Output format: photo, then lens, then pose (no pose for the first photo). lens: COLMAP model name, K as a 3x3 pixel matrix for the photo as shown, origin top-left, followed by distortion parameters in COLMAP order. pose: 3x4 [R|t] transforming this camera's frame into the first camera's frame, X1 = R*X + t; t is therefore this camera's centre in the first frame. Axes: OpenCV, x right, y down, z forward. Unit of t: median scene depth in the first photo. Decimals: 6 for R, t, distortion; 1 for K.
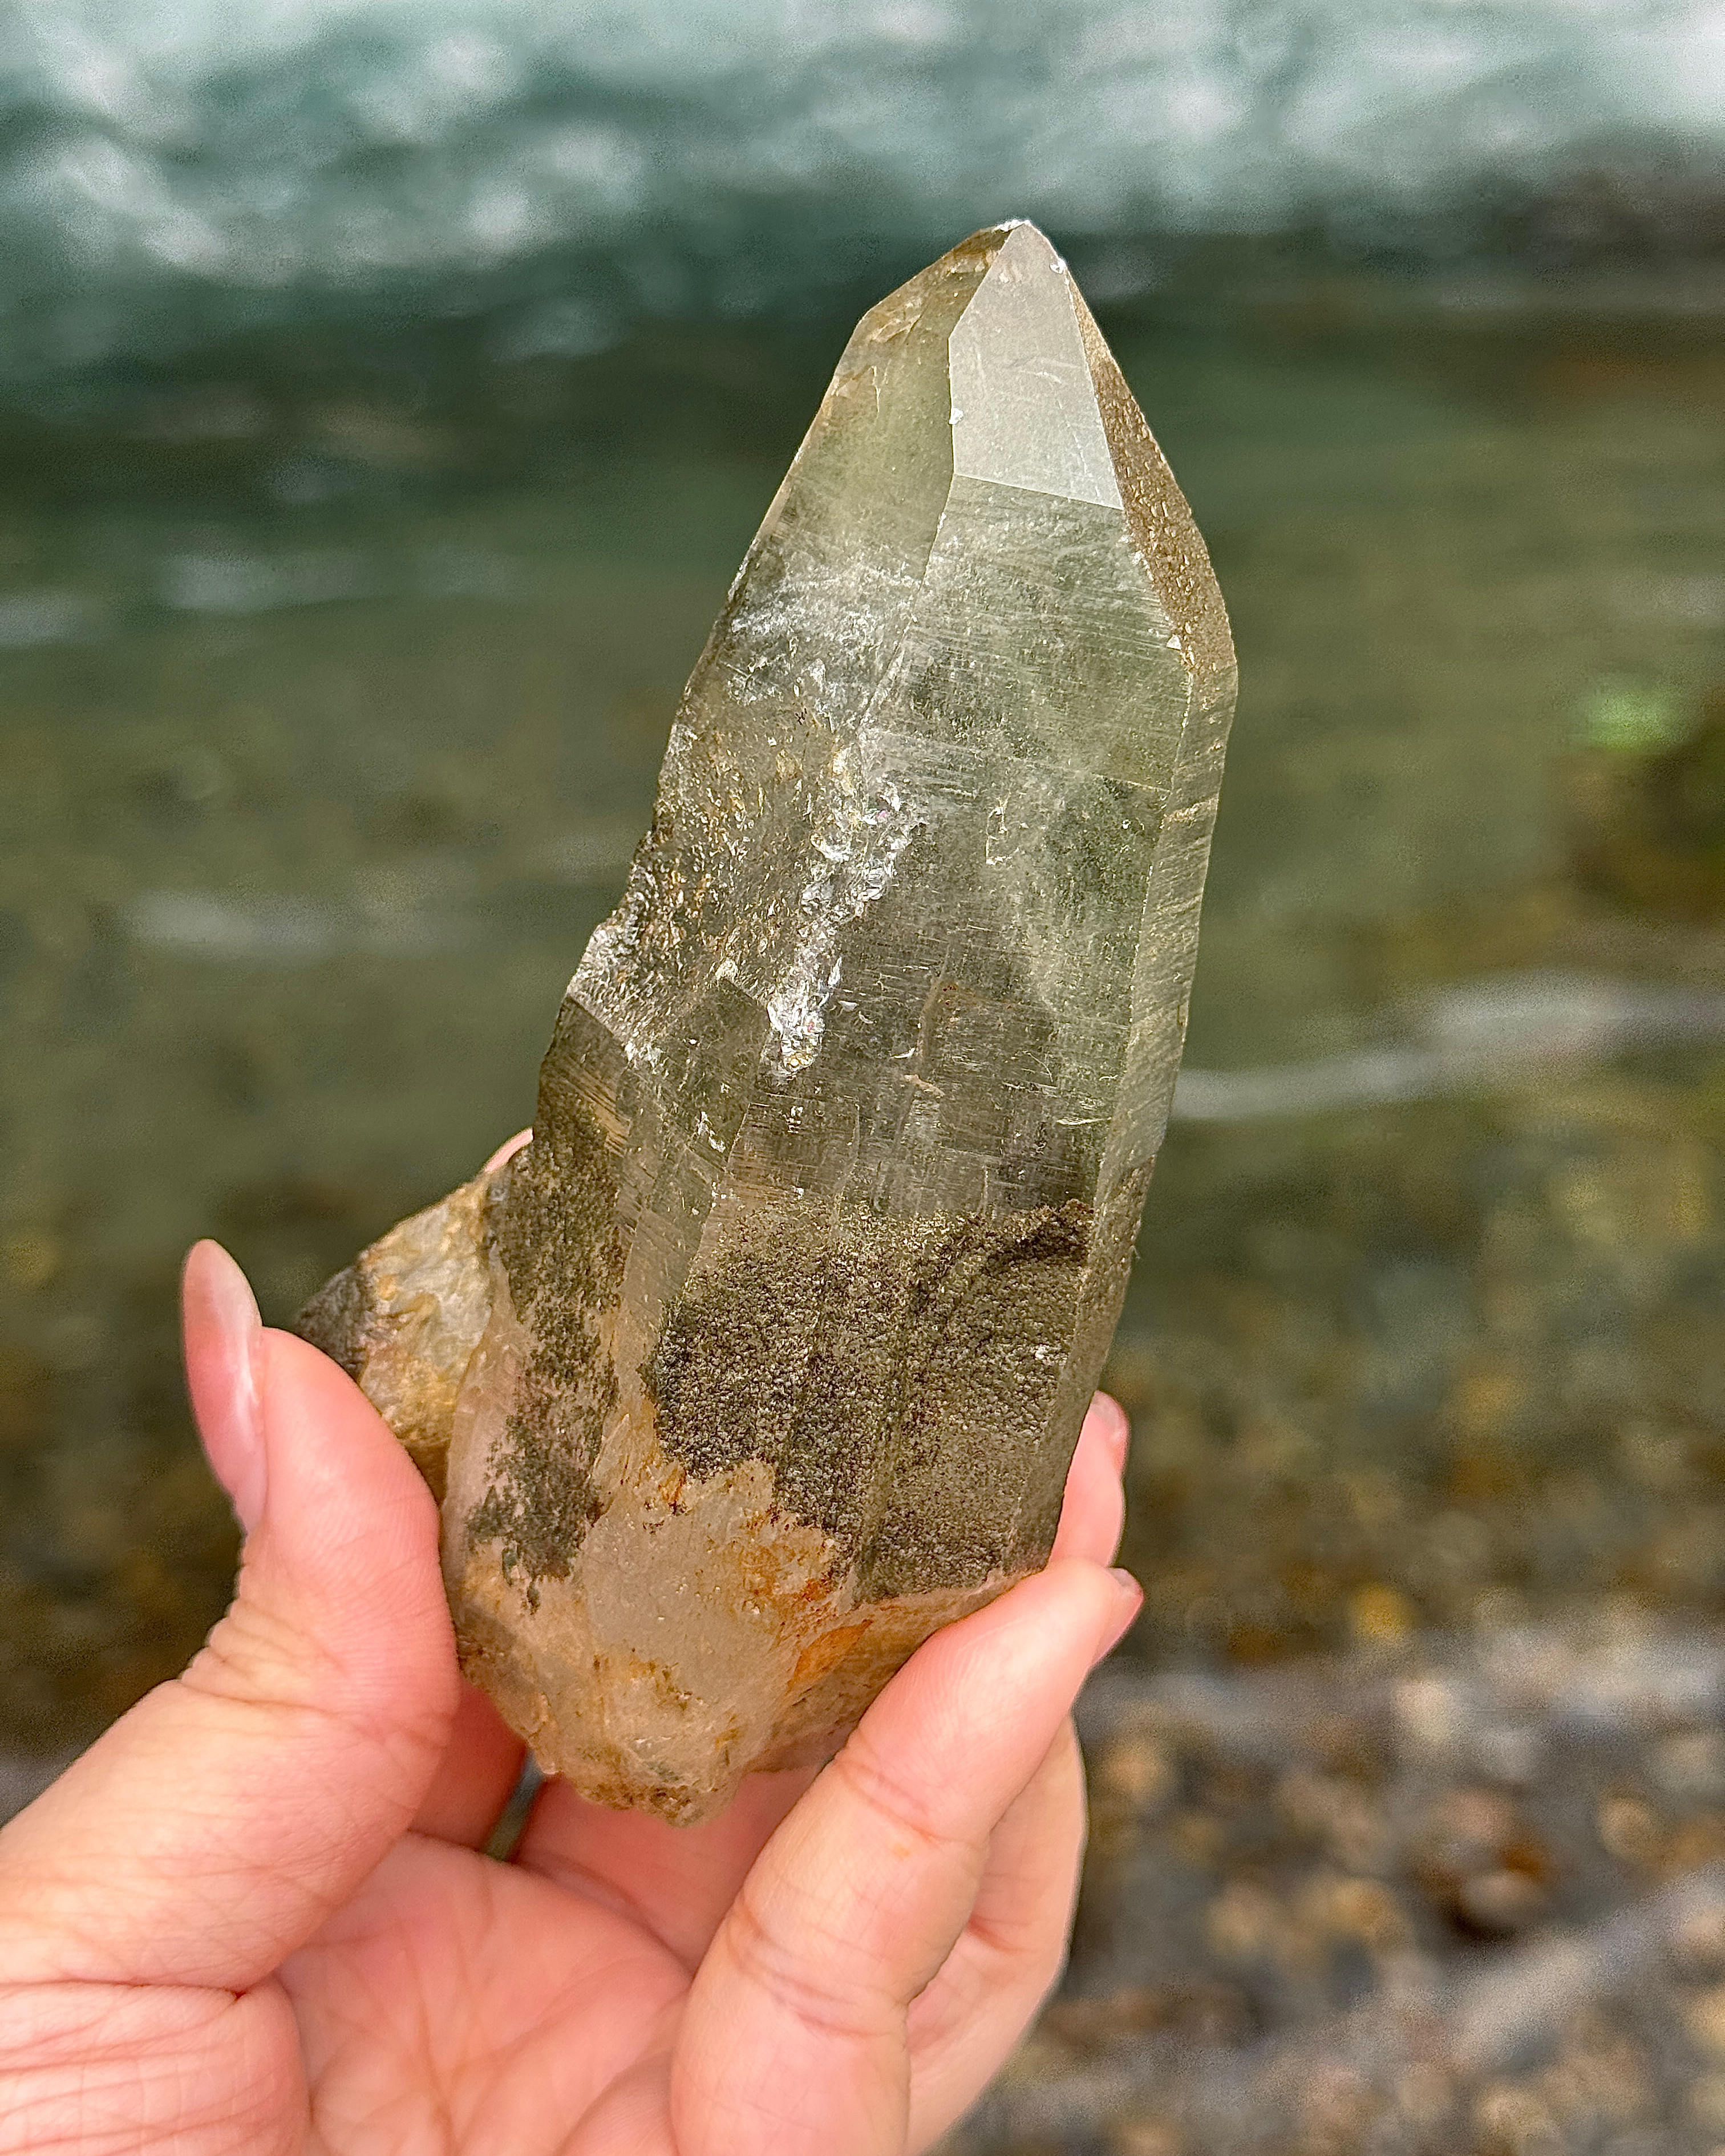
lens RADIAL K [[3260.0, 0, 862.9], [0, 3260.0, 1077.7], [0, 0, 1]] dist [0.052865, 0.000000]
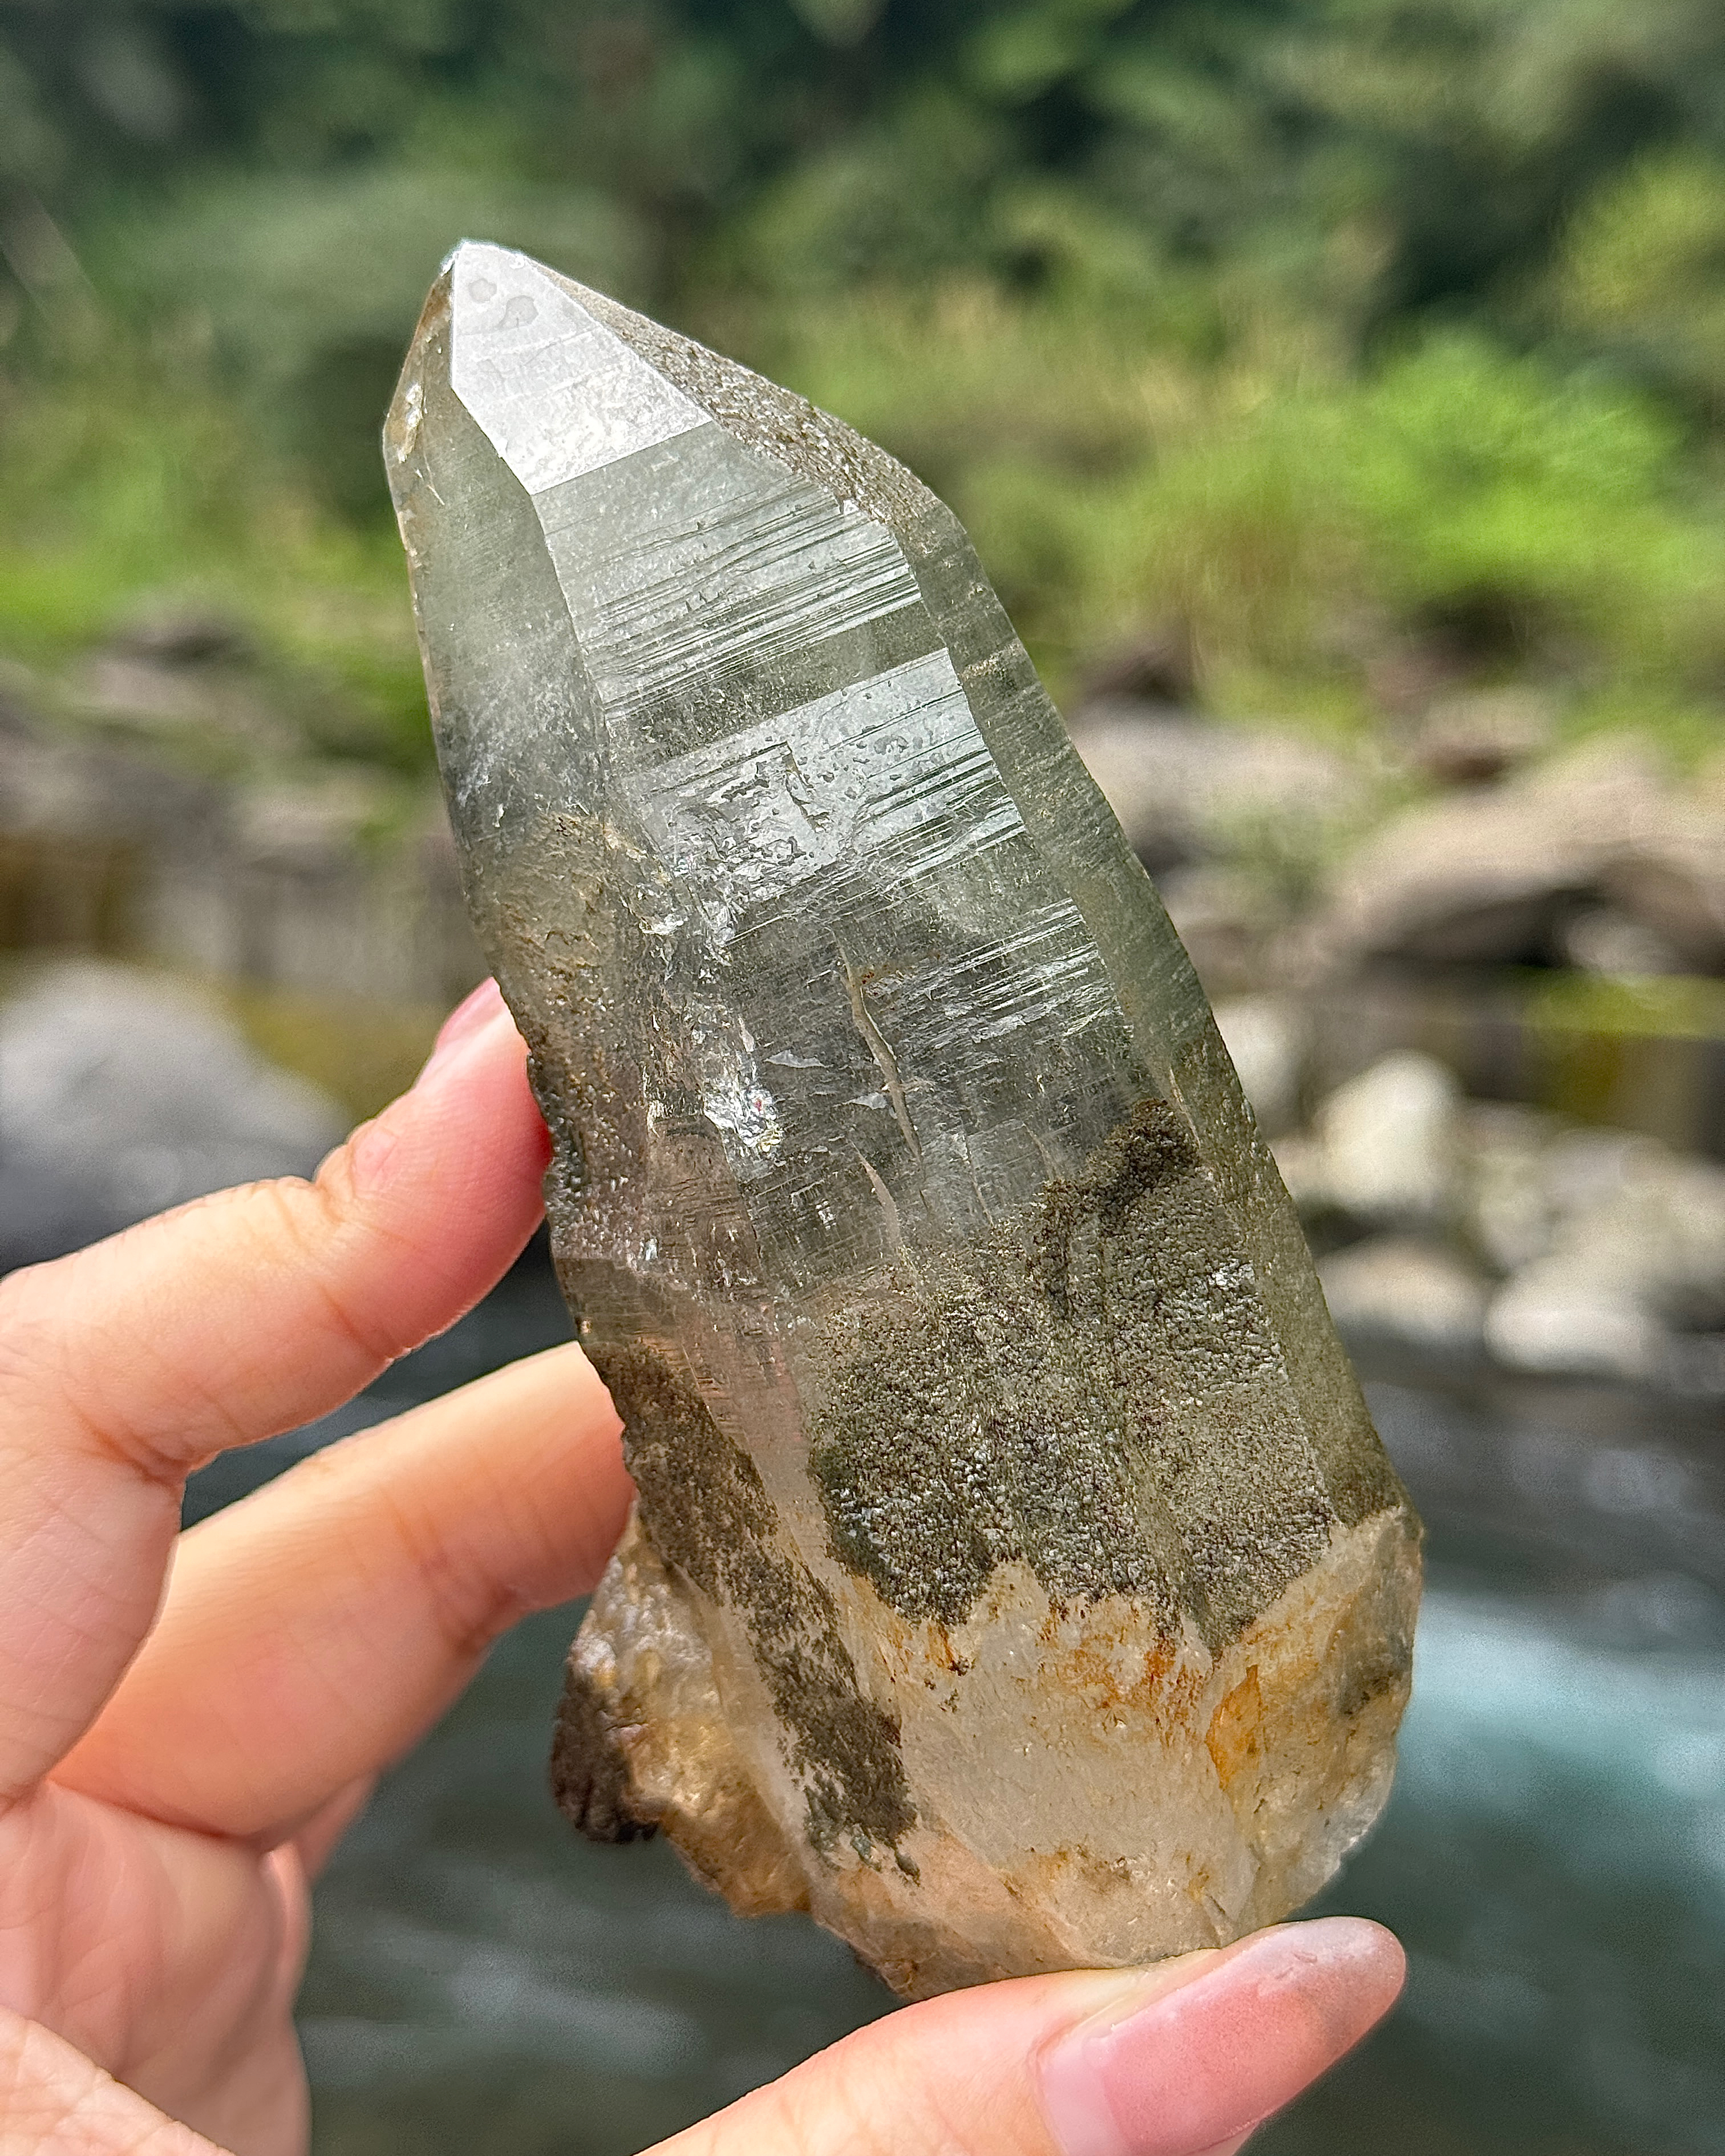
lens RADIAL K [[3260.0, 0, 862.3], [0, 3260.0, 1078.5], [0, 0, 1]] dist [0.052865, 0.000000]
pose [[0.816481, -0.574704, -0.055444, 0.055950], [0.559223, 0.811049, -0.171668, 0.137125], [0.143626, 0.109158, 0.983594, 0.146895]]
